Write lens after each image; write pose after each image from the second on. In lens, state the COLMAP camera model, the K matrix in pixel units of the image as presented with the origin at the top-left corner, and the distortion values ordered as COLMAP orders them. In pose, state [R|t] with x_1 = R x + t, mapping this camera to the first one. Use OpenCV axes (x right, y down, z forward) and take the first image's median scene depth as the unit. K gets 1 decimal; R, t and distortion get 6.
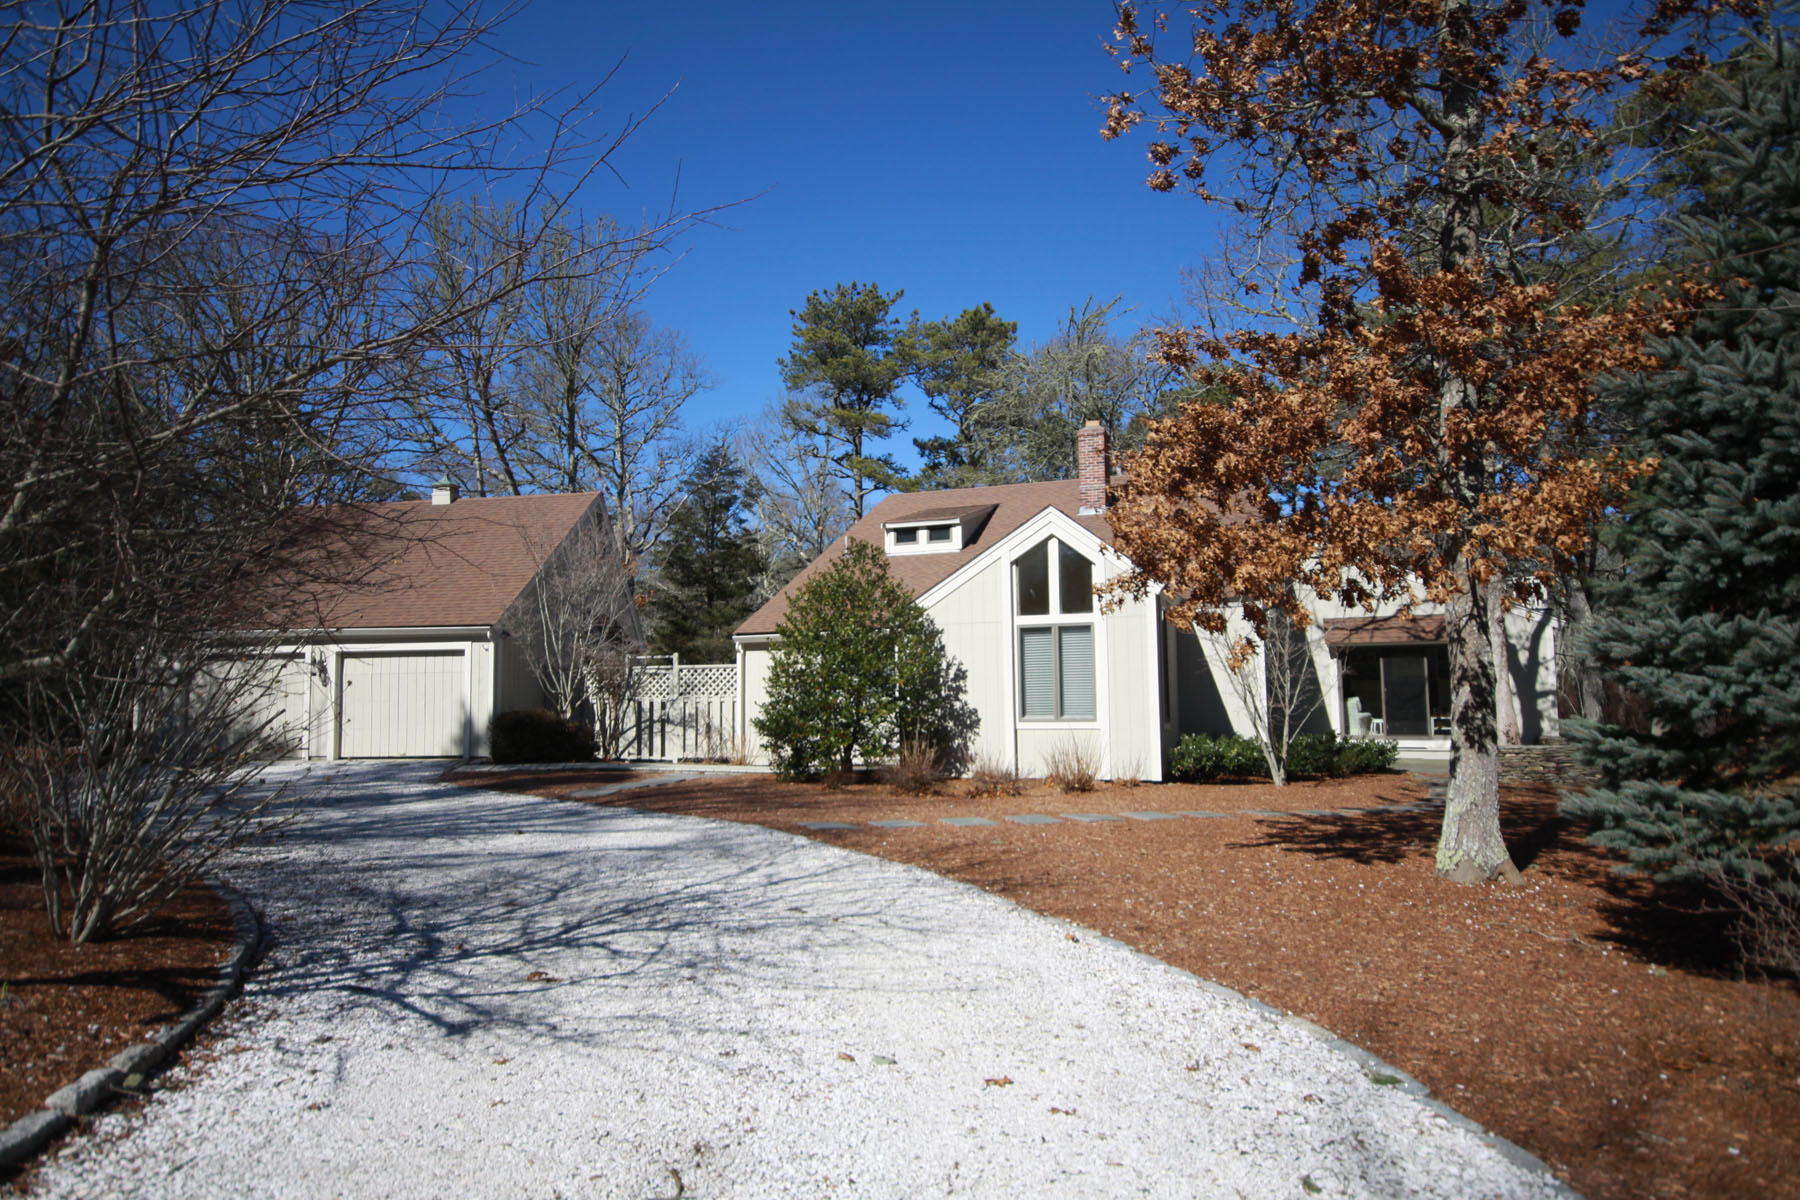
lens RADIAL K [[1019.4, 0, 902.1], [0, 1019.4, 603.2], [0, 0, 1]] dist [0.000119, 0.000224]
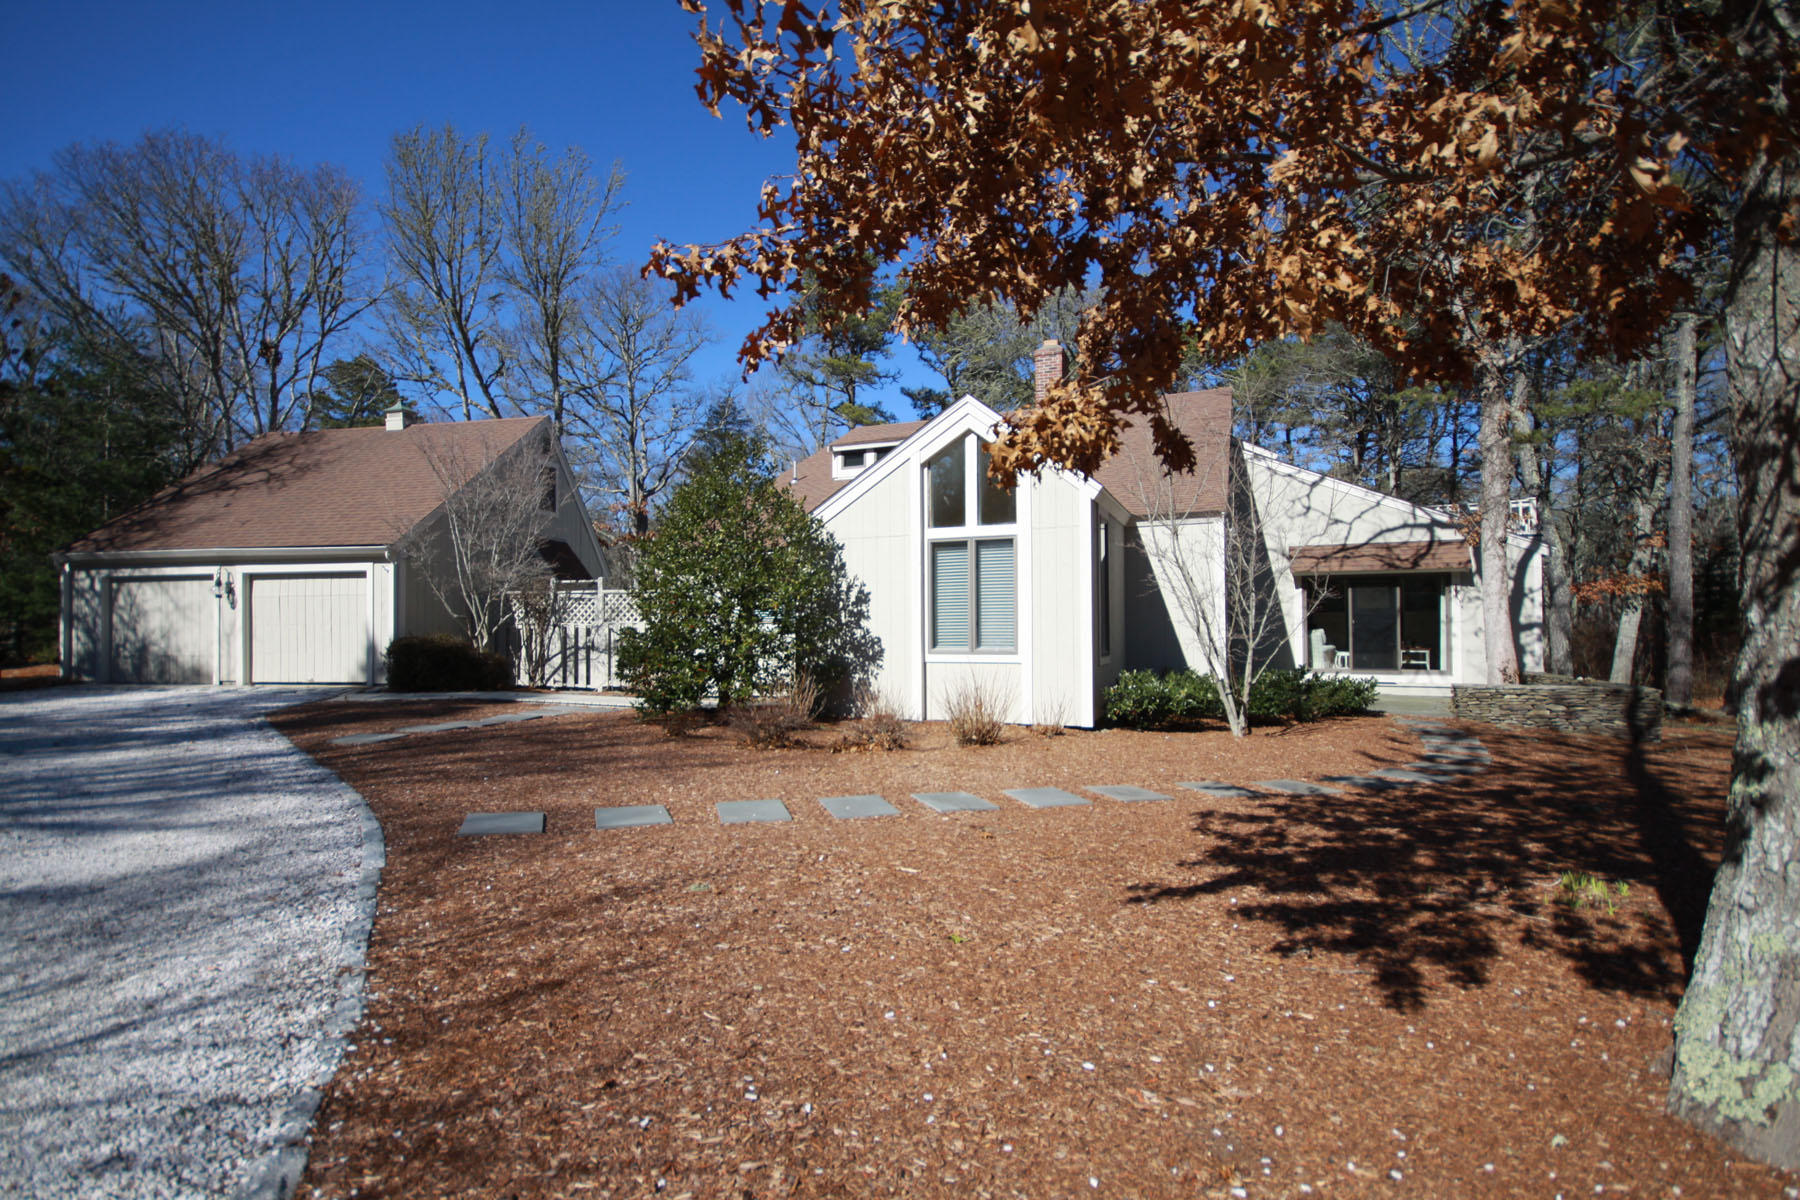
lens RADIAL K [[833.8, 0, 897.3], [0, 833.8, 601.0], [0, 0, 1]] dist [-0.005580, -0.000784]
pose [[0.999333, 0.006601, -0.035916, 0.089877], [-0.004454, 0.998217, 0.059521, 0.025105], [0.036244, -0.059321, 0.997581, 0.246778]]
